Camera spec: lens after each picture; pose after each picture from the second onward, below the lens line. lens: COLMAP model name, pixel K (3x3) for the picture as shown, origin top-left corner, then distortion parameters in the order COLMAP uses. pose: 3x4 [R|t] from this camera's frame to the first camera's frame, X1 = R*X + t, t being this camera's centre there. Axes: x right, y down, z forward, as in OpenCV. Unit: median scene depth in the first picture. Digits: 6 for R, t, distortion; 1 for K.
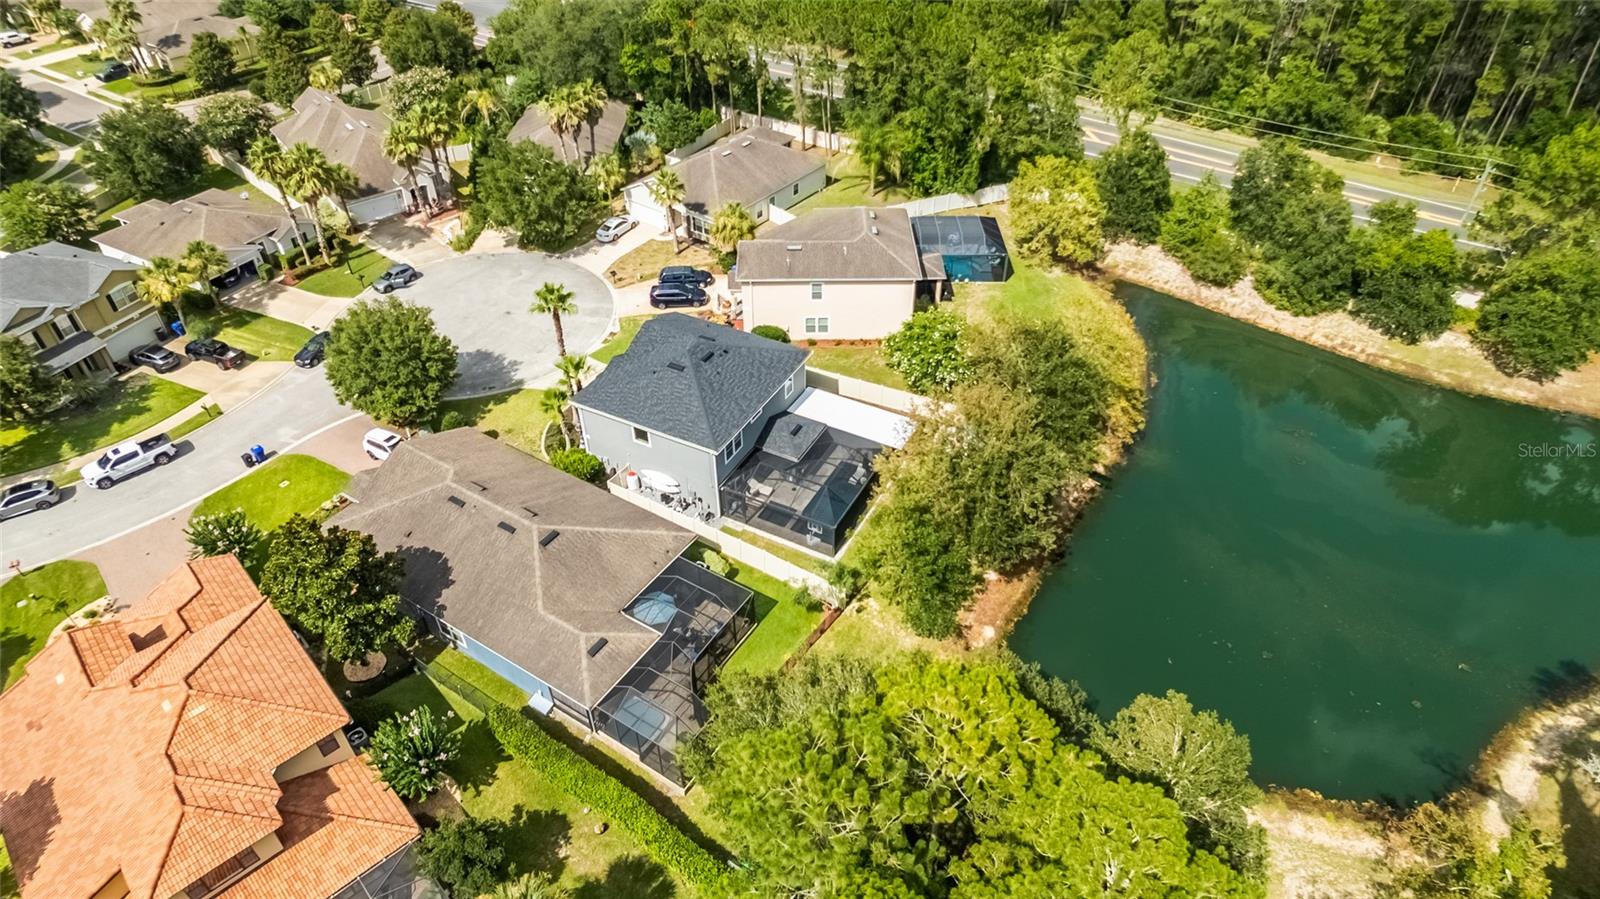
lens RADIAL K [[952.7, 0, 800.0], [0, 952.7, 449.5], [0, 0, 1]] dist [-0.020154, 0.001765]
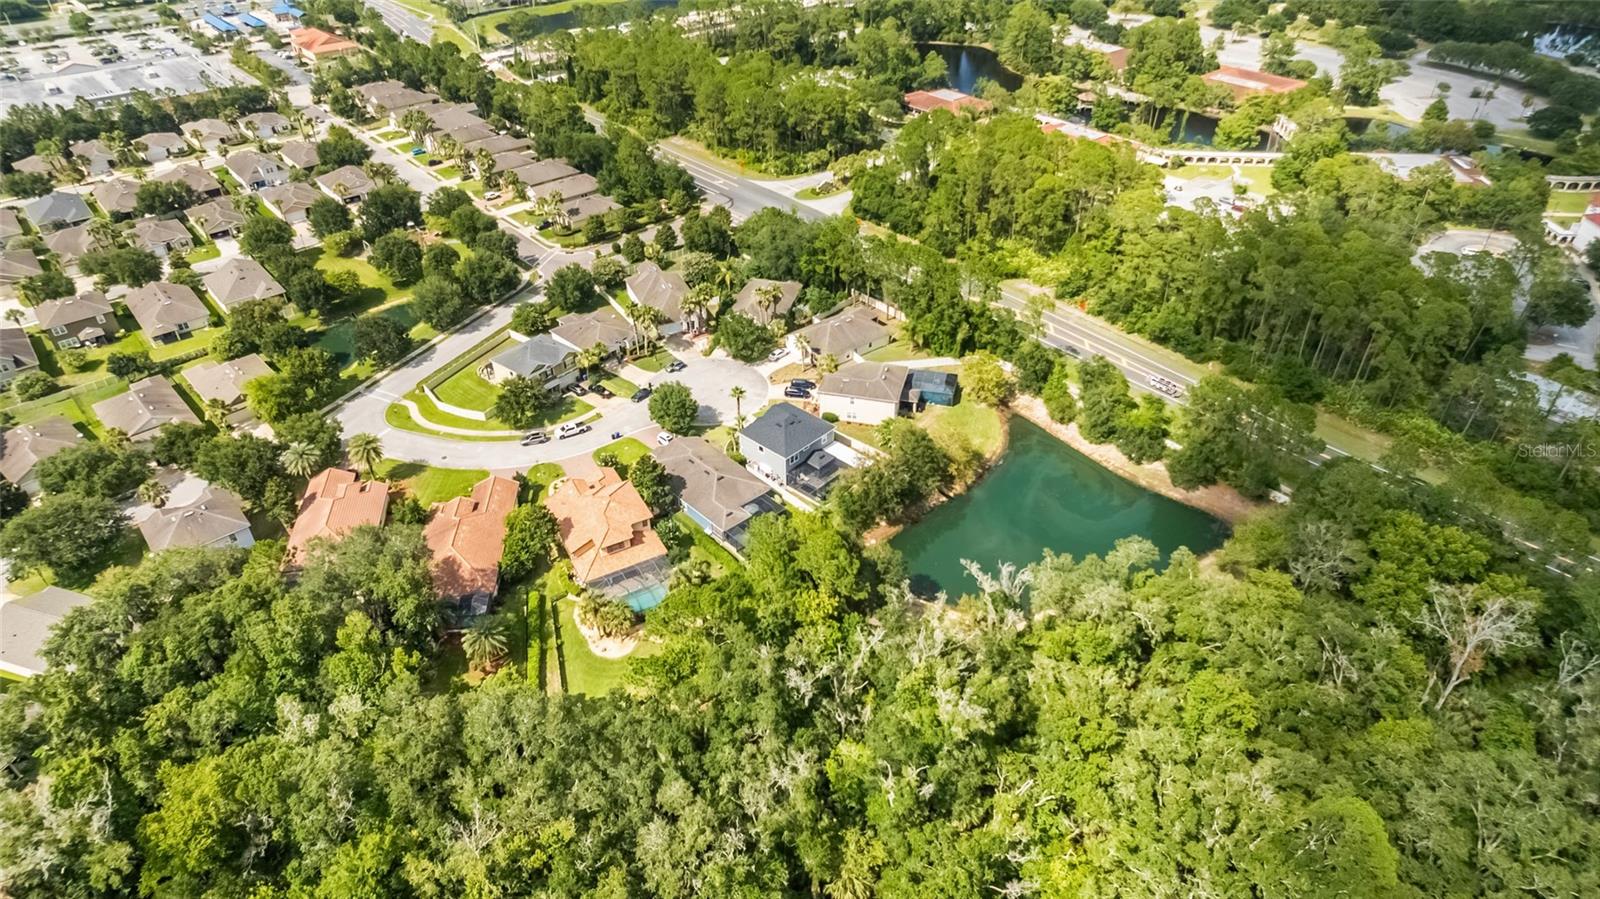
lens RADIAL K [[952.7, 0, 800.0], [0, 952.7, 449.5], [0, 0, 1]] dist [-0.020154, 0.001765]
pose [[0.966784, 0.148888, -0.207752, 0.368556], [-0.161081, 0.986006, -0.042965, 0.062499], [0.198448, 0.075003, 0.977237, -1.178045]]
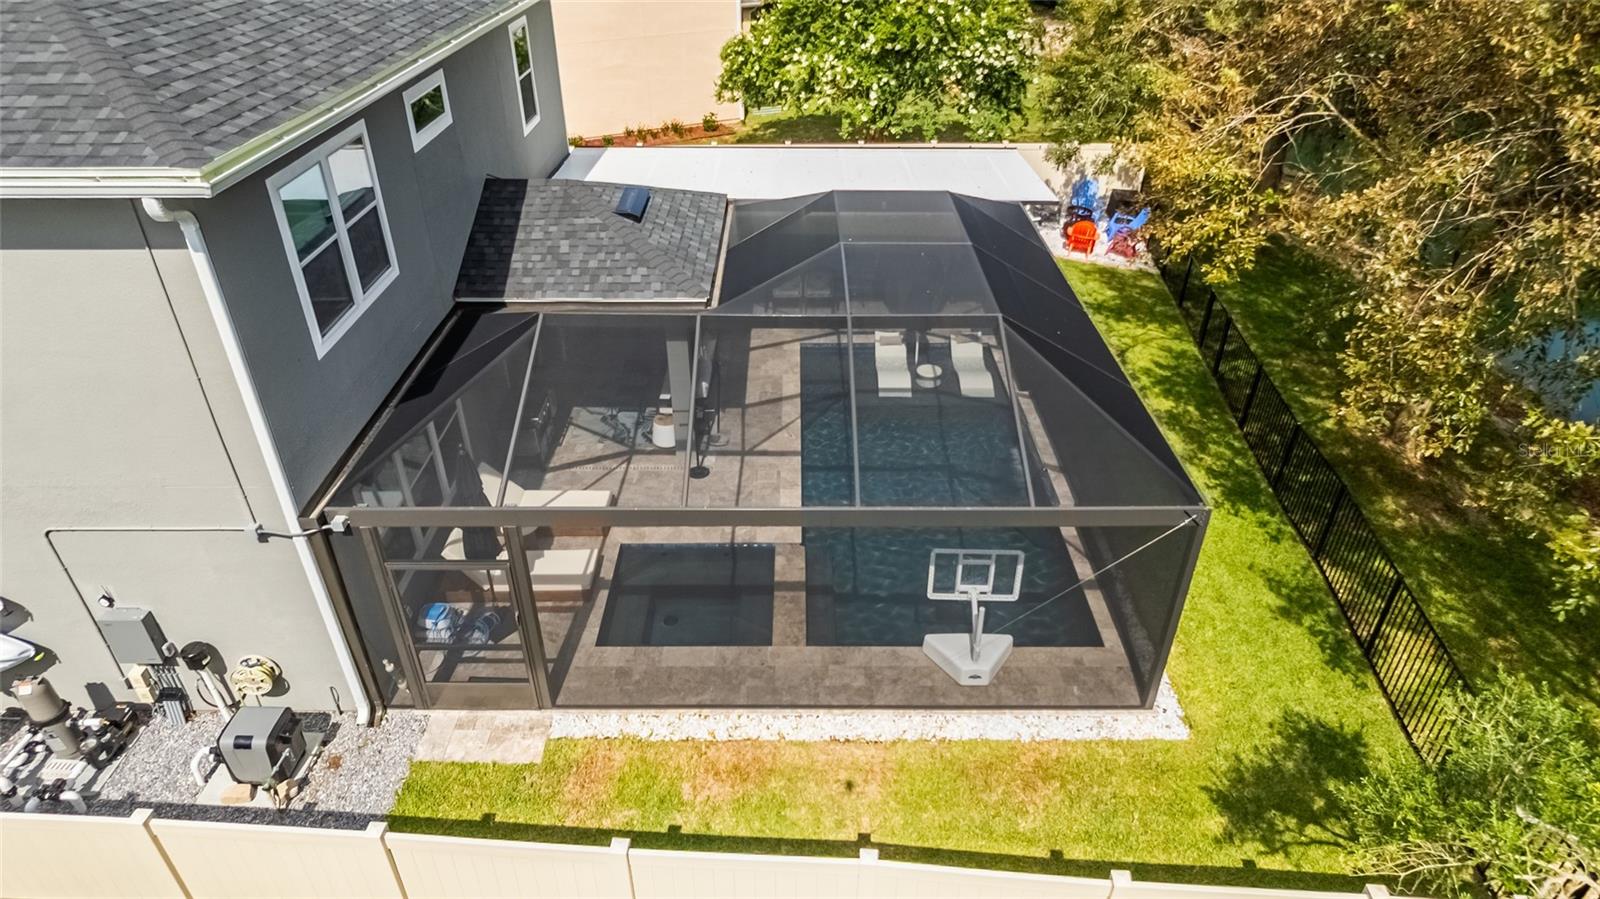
lens RADIAL K [[952.7, 0, 800.0], [0, 952.7, 449.5], [0, 0, 1]] dist [-0.020154, 0.001765]
pose [[0.879998, -0.256930, 0.399487, -0.057228], [0.303983, 0.950908, -0.058043, 0.046346], [-0.364963, 0.172515, 0.914899, 0.649943]]
